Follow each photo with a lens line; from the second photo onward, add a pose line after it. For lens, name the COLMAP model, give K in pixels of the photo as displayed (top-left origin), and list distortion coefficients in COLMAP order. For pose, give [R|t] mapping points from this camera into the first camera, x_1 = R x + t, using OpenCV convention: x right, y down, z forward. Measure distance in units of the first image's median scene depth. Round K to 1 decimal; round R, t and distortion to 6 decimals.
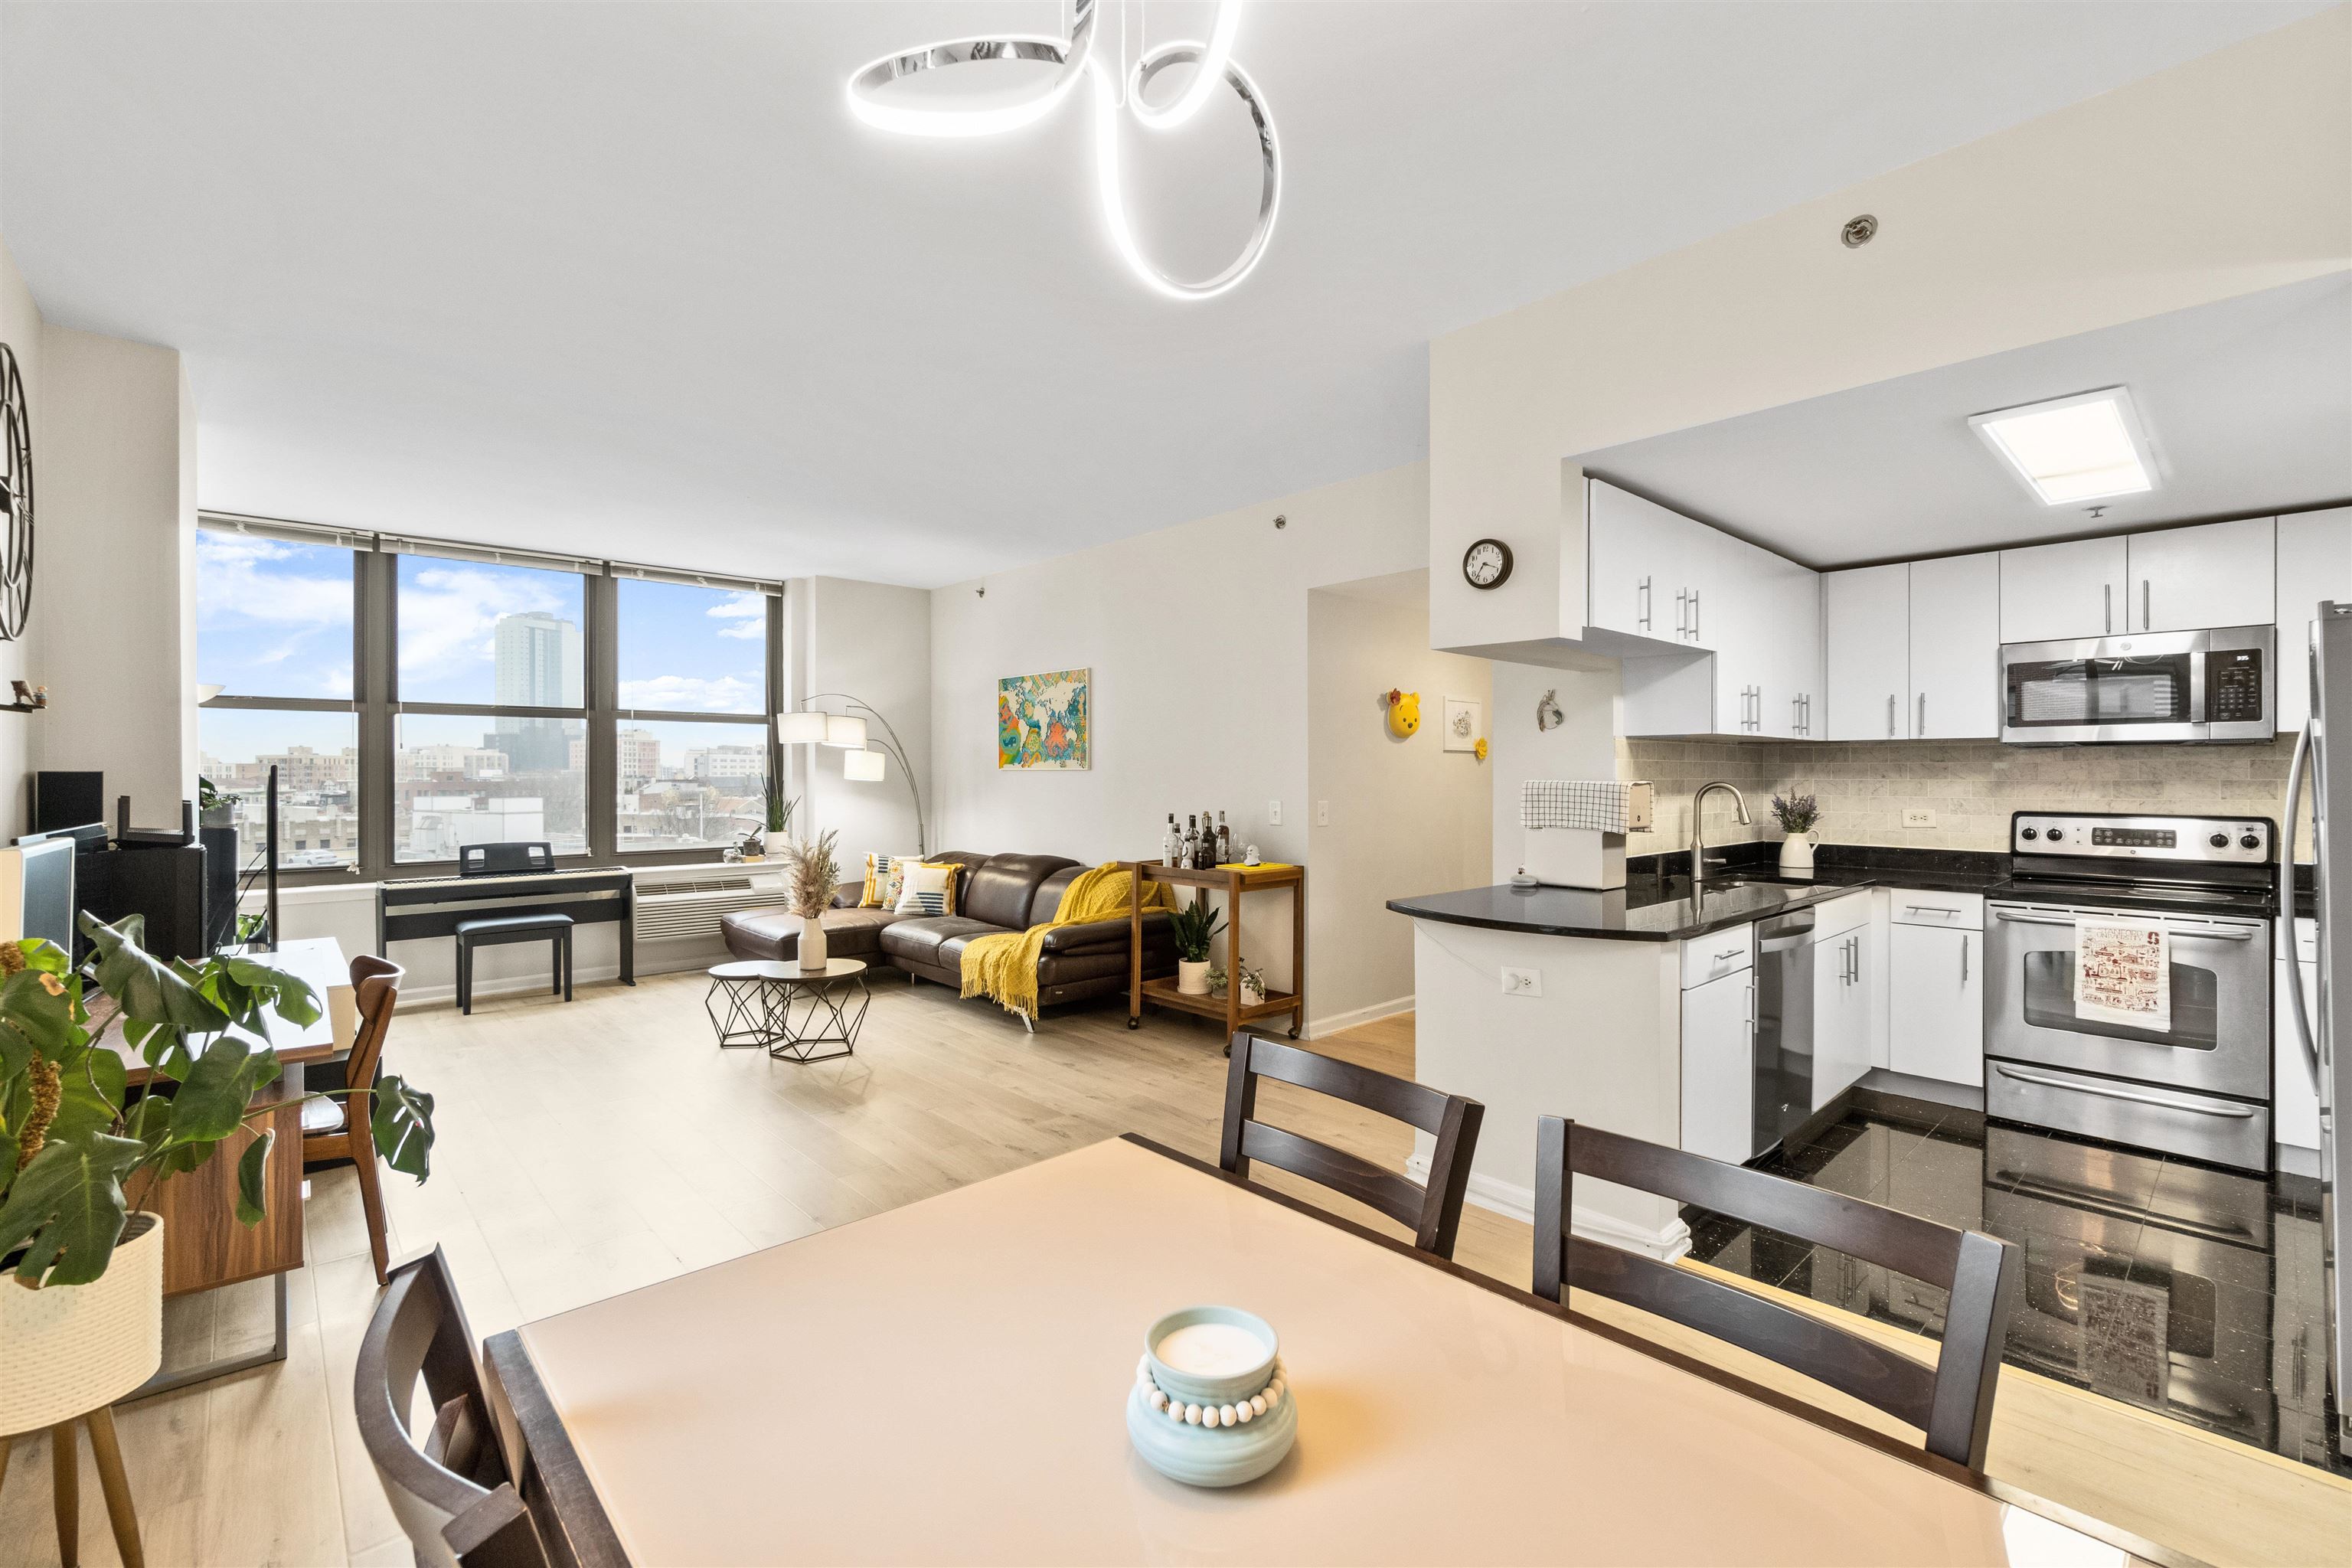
lens RADIAL K [[1023.2, 0, 1172.3], [0, 1023.2, 784.3], [0, 0, 1]] dist [0.001804, 0.000128]
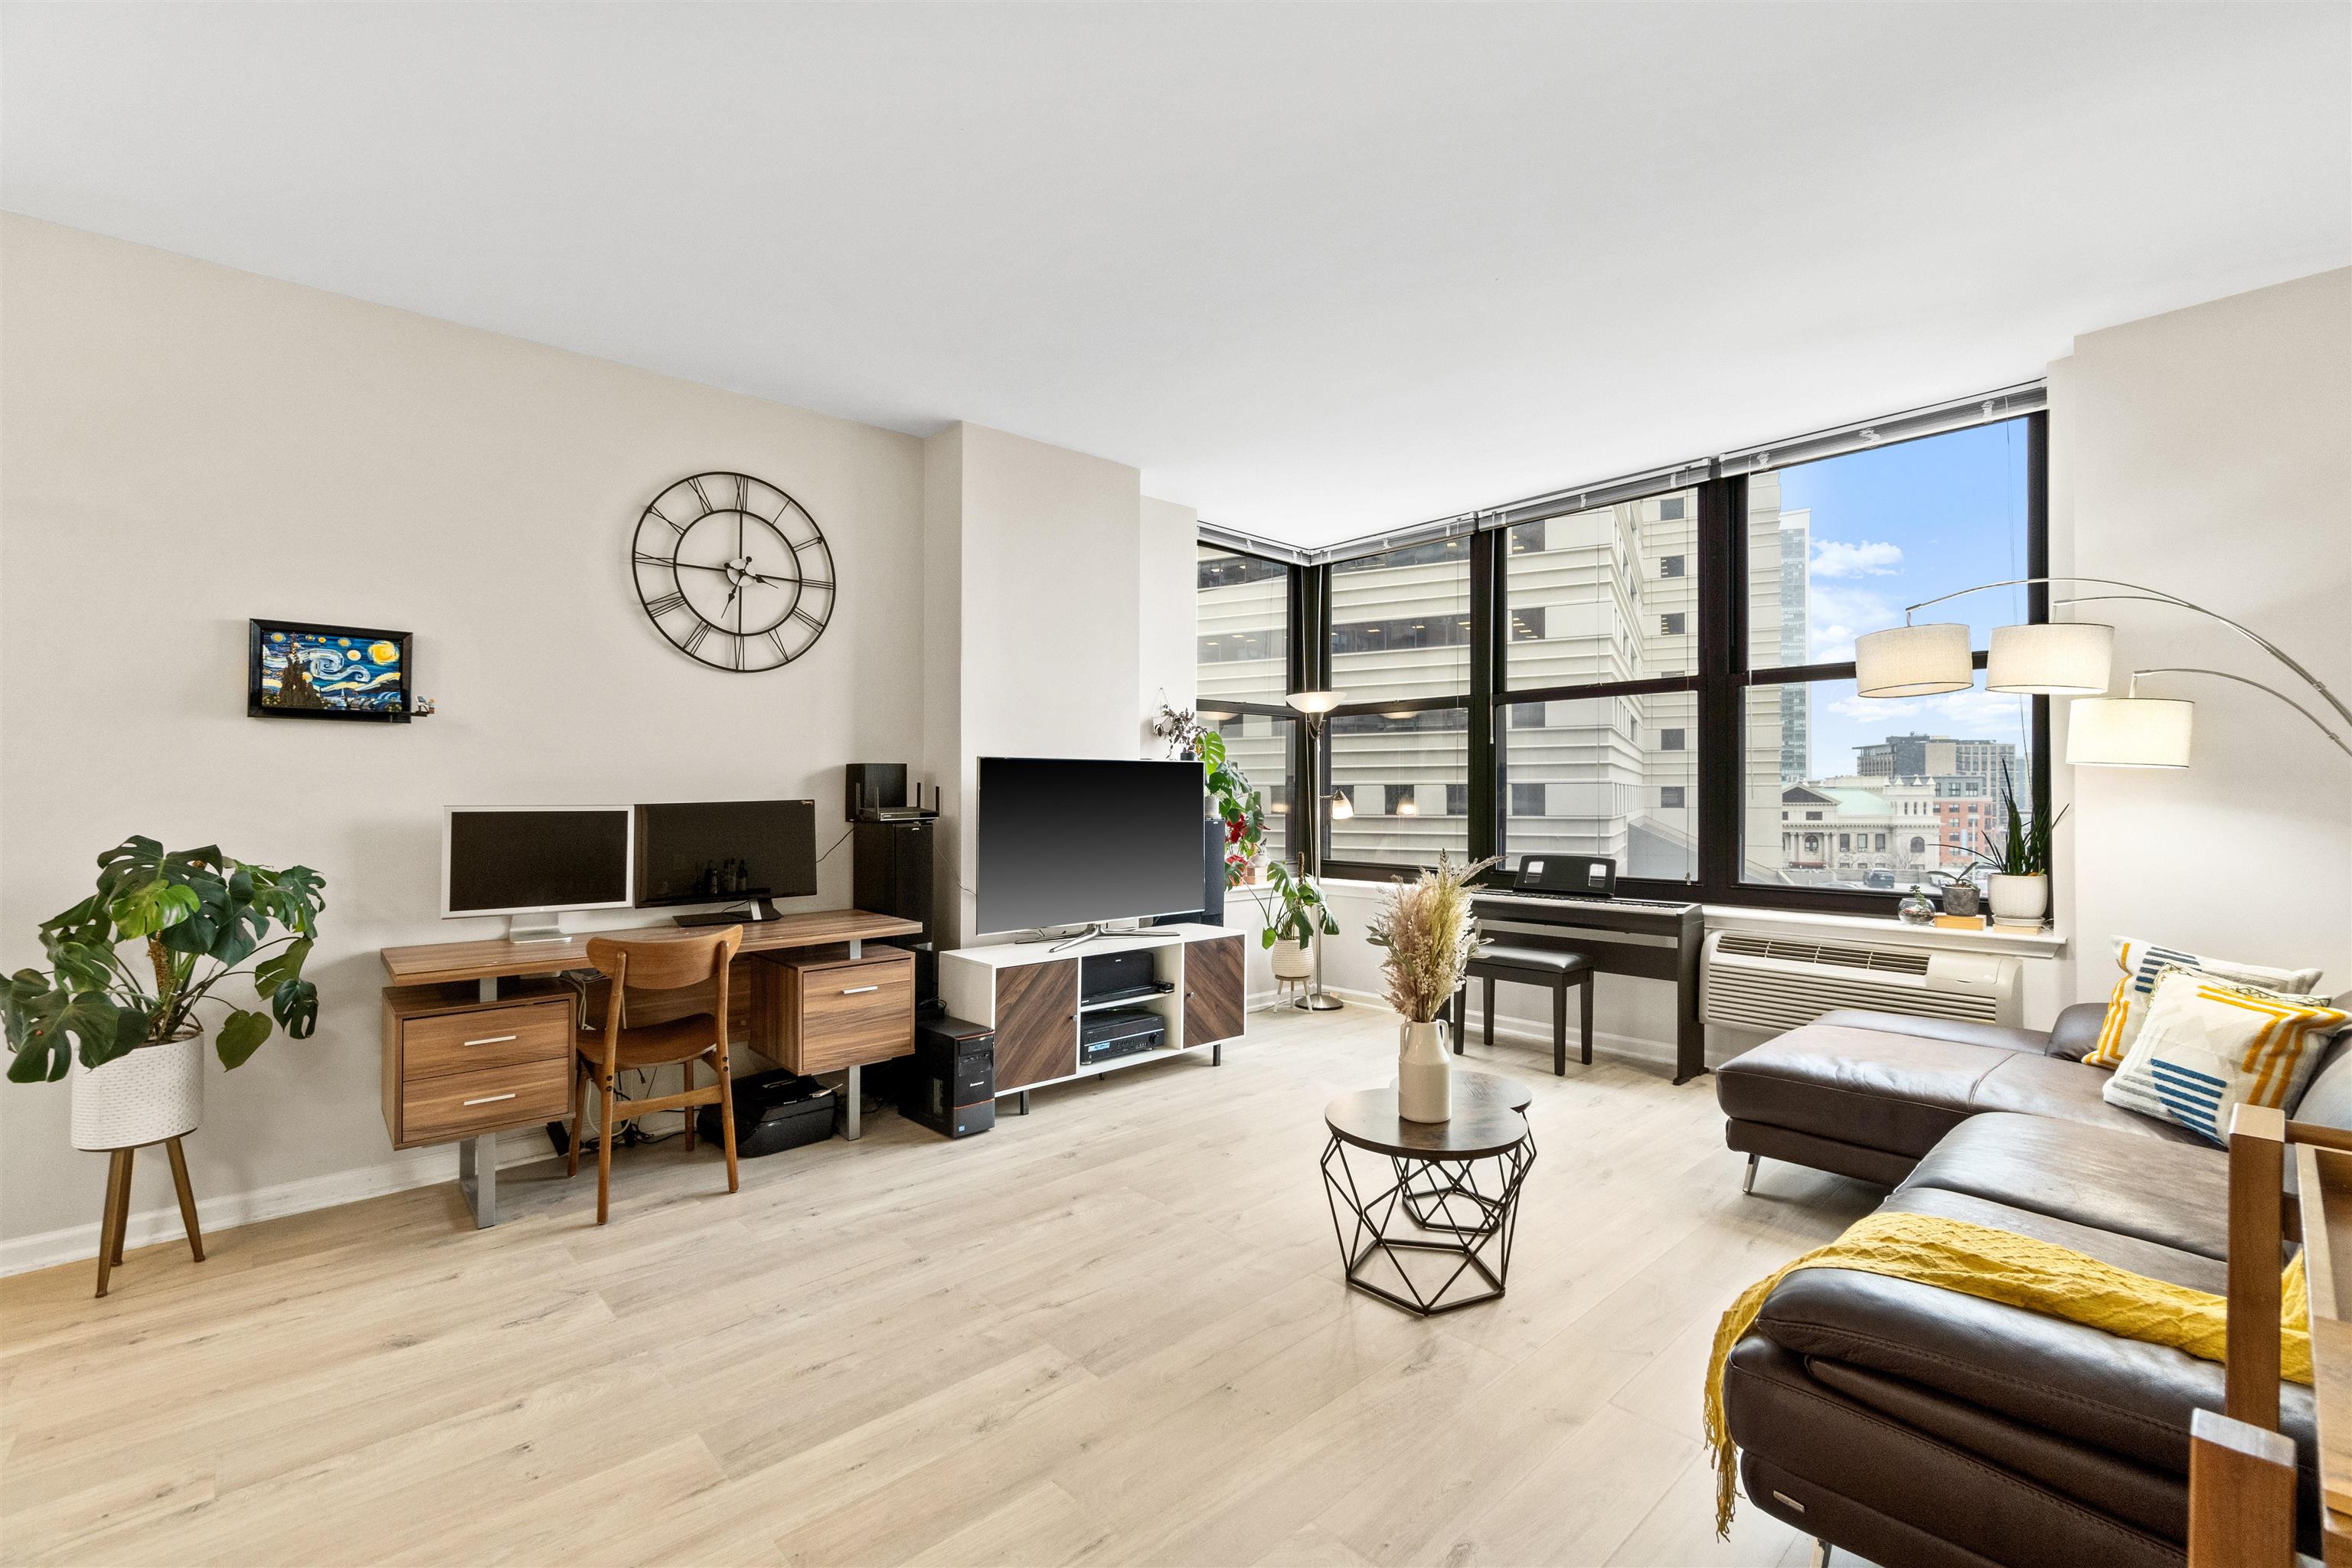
lens RADIAL K [[1023.2, 0, 1174.8], [0, 1023.2, 780.3], [0, 0, 1]] dist [0.001804, 0.000128]
pose [[0.014373, -0.013307, -0.999808, 0.130655], [-0.009810, 0.999861, -0.013449, 0.011967], [0.999849, 0.010002, 0.014240, 0.646190]]
